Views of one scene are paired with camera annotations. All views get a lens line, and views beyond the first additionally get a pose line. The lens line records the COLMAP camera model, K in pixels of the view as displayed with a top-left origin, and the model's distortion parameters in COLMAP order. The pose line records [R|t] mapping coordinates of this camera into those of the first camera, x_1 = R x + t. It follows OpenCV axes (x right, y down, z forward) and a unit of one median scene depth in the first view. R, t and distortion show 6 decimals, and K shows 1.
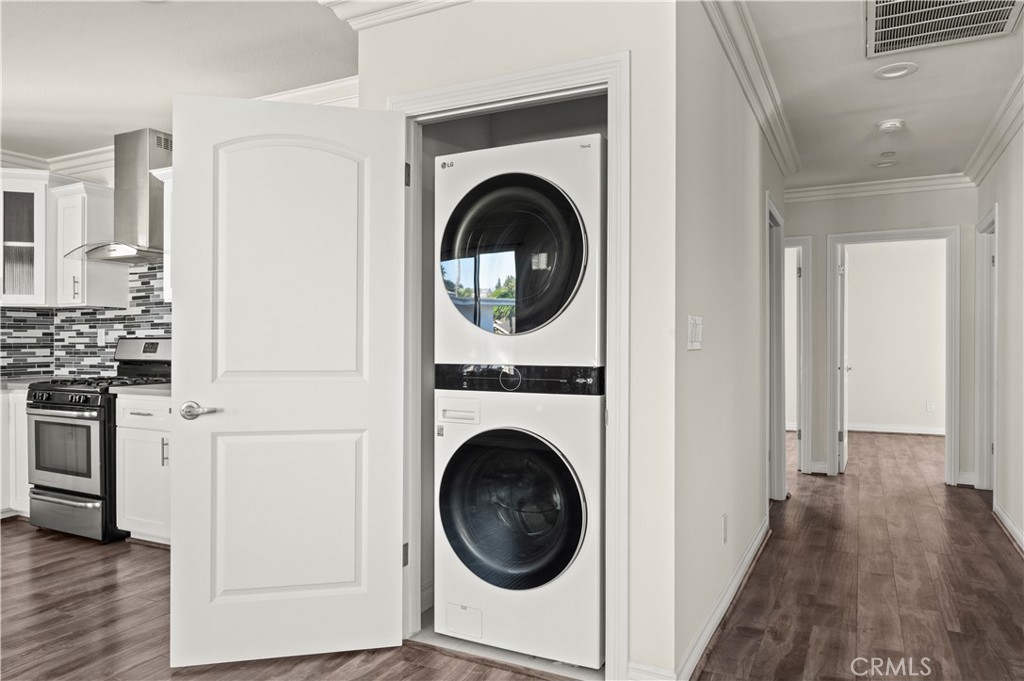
lens RADIAL K [[686.8, 0, 509.2], [0, 686.8, 343.2], [0, 0, 1]] dist [-0.004856, -0.000696]
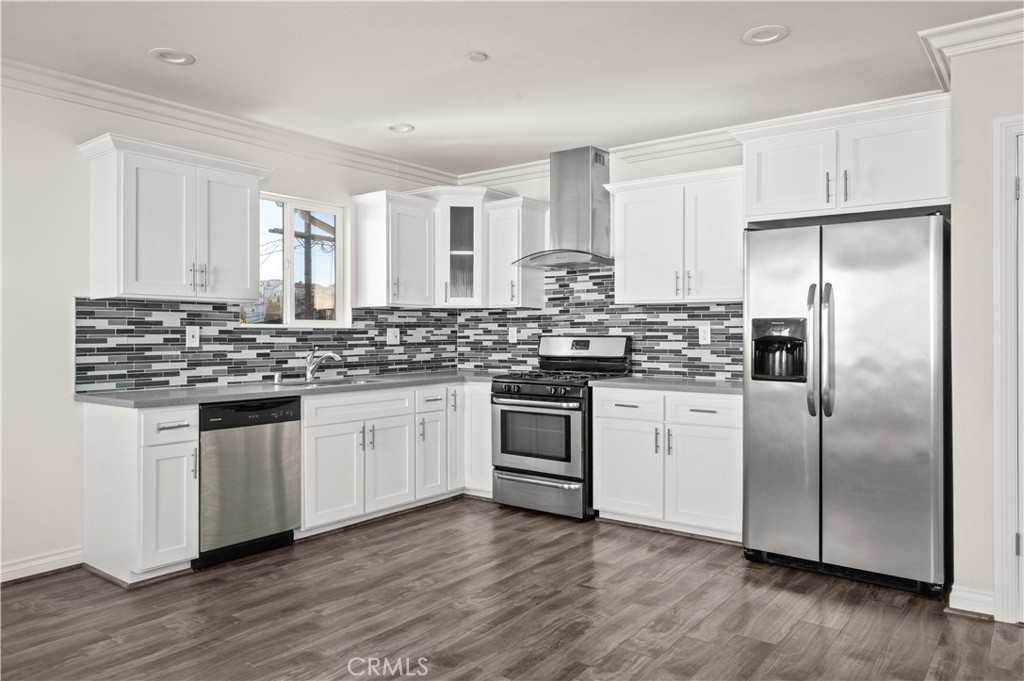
lens RADIAL K [[714.1, 0, 509.1], [0, 714.1, 327.1], [0, 0, 1]] dist [0.003792, -0.002411]
pose [[0.984554, -0.001390, -0.175075, -0.430371], [-0.000591, 0.999936, -0.011263, -0.008925], [0.175079, 0.011192, 0.984491, -0.142068]]
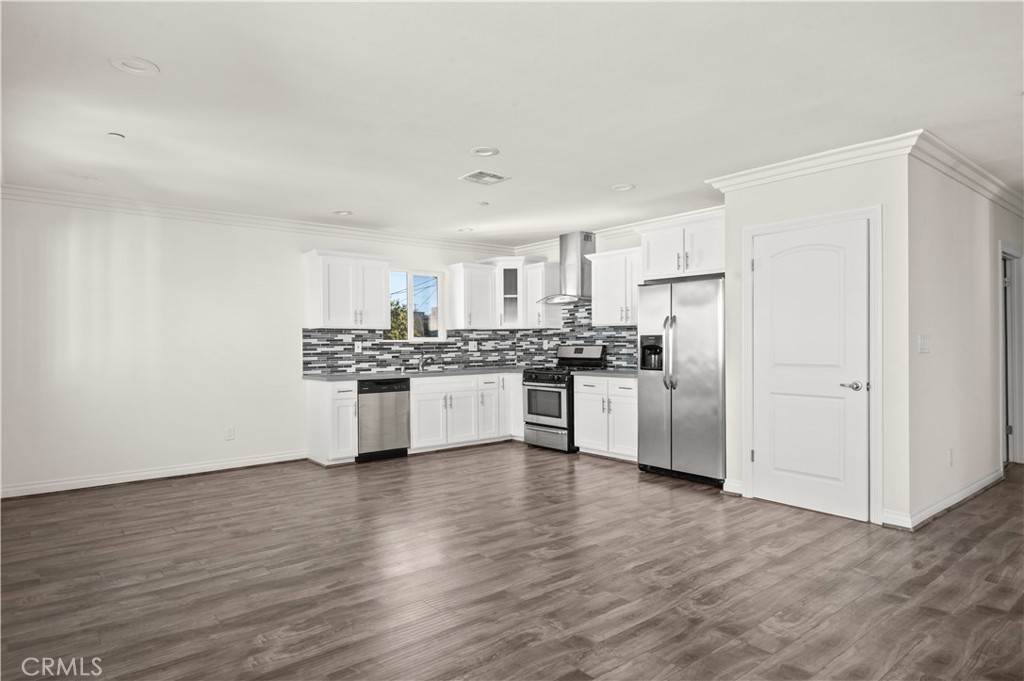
lens RADIAL K [[595.9, 0, 509.1], [0, 595.9, 344.3], [0, 0, 1]] dist [0.004649, 0.000460]
pose [[0.918246, -0.005868, -0.395968, -0.067430], [0.006161, 0.999981, -0.000531, -0.010679], [0.395963, -0.001952, 0.918264, -0.512044]]
